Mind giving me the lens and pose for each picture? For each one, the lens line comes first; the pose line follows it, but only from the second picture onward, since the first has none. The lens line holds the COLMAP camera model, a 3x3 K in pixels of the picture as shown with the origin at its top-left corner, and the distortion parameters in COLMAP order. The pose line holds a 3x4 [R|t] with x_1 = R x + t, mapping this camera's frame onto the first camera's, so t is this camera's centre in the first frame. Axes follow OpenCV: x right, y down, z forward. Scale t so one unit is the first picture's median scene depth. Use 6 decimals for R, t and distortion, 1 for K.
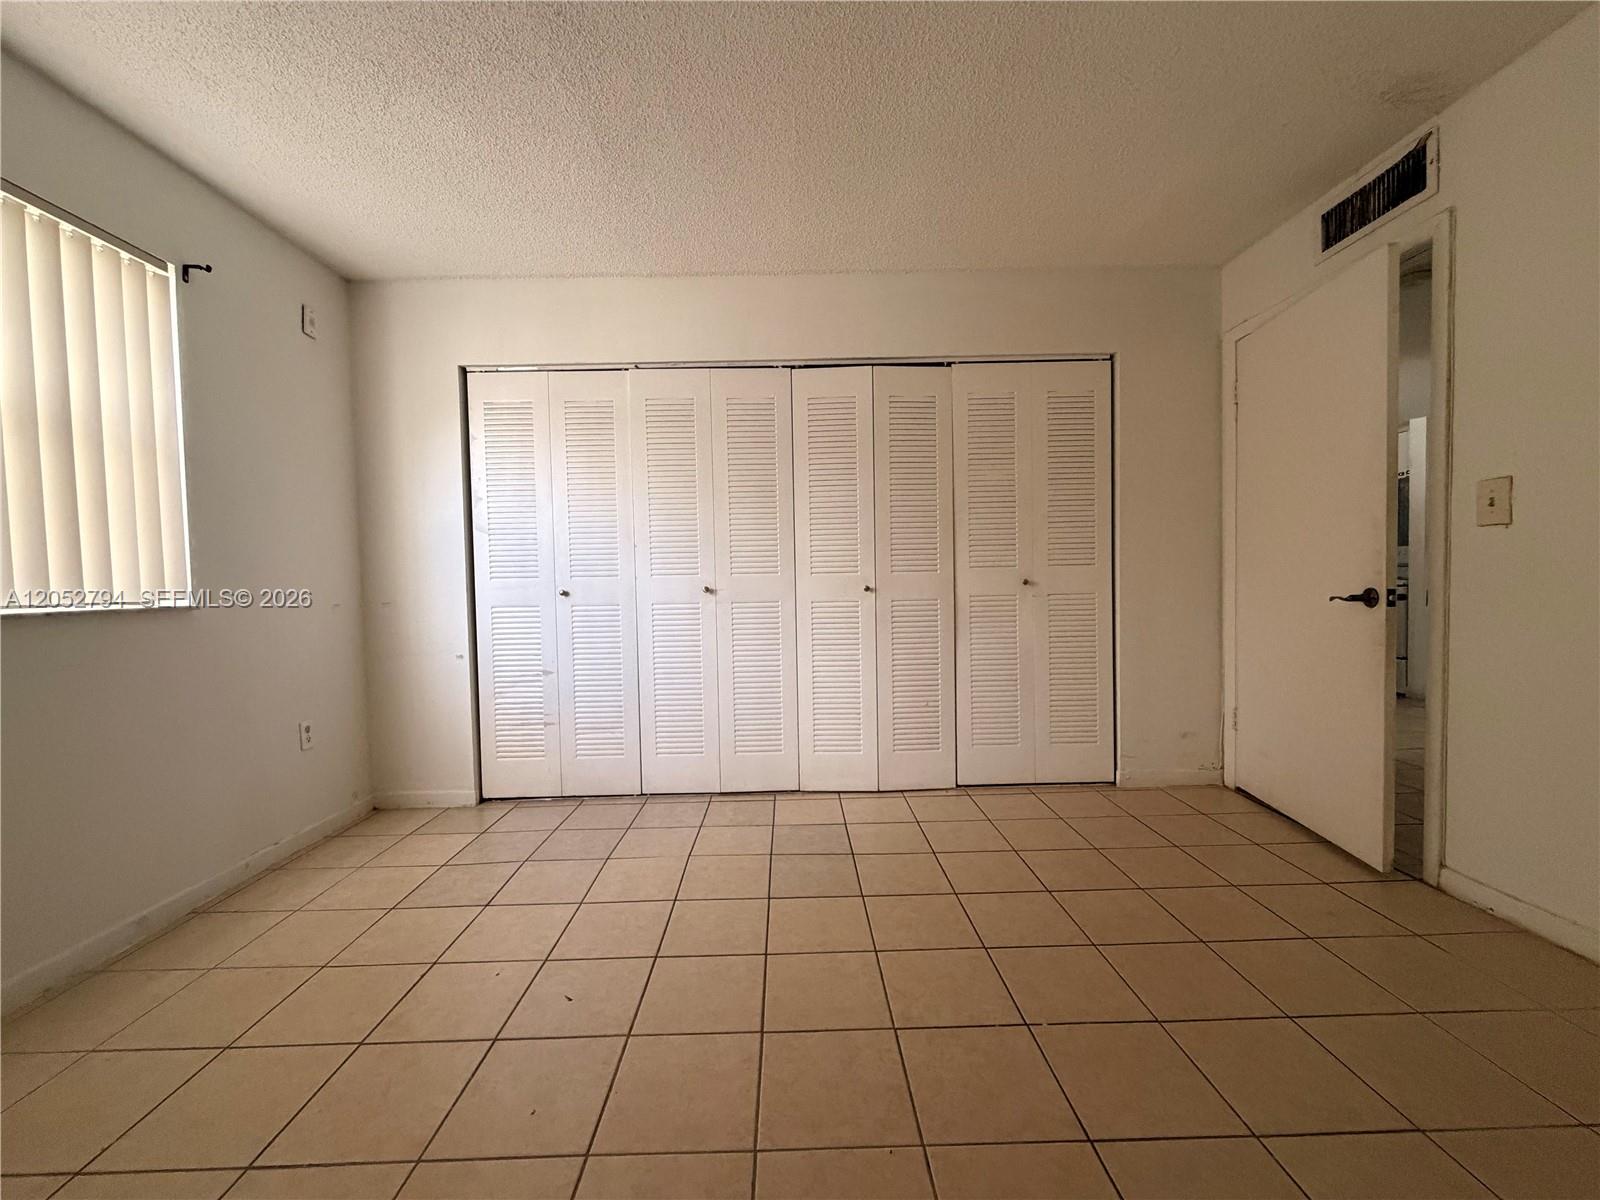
lens RADIAL K [[643.8, 0, 790.5], [0, 643.8, 599.7], [0, 0, 1]] dist [-0.000084, -0.000115]
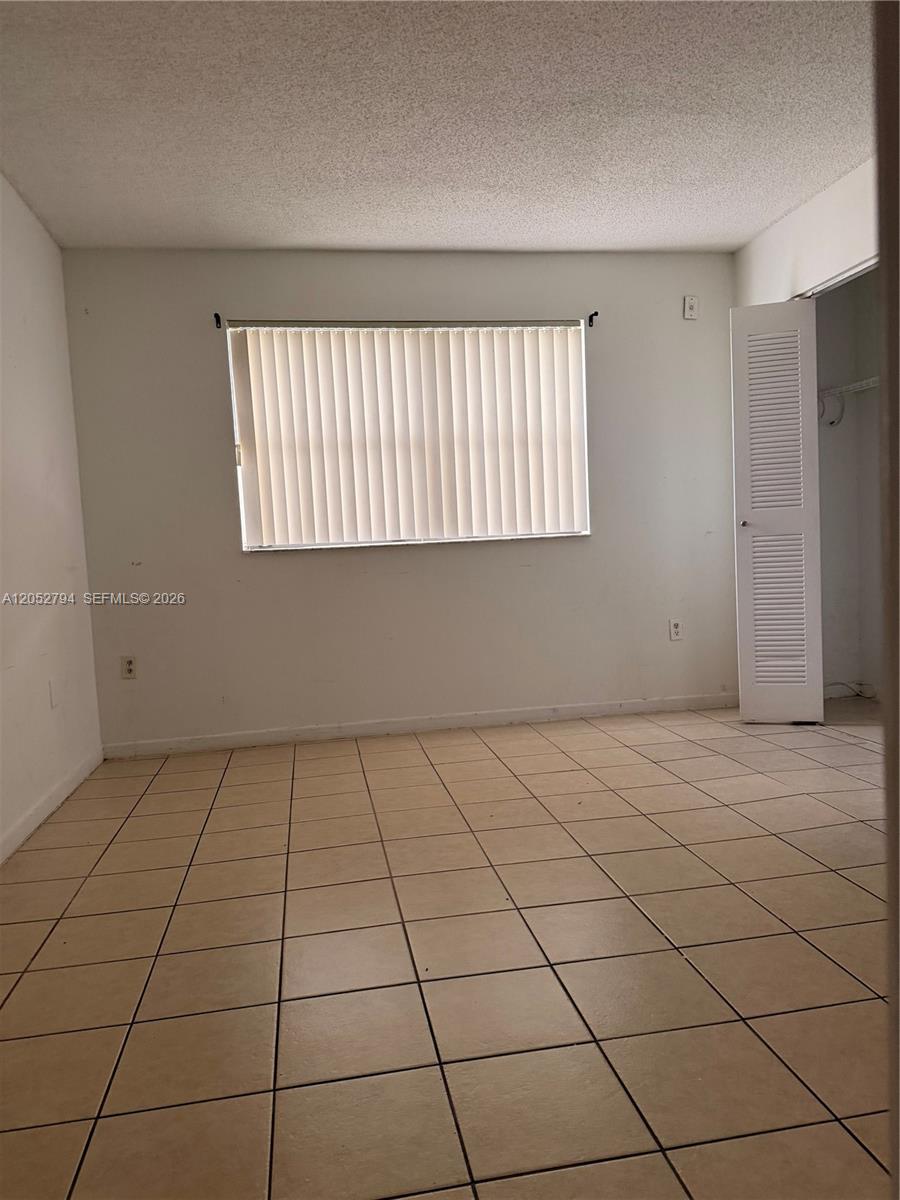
lens RADIAL K [[840.8, 0, 445.4], [0, 840.8, 597.5], [0, 0, 1]] dist [0.070510, -0.055498]
pose [[0.157704, 0.076573, -0.984513, 1.045493], [0.024022, 0.996397, 0.081345, -0.013441], [0.987194, -0.036478, 0.155297, 0.295128]]
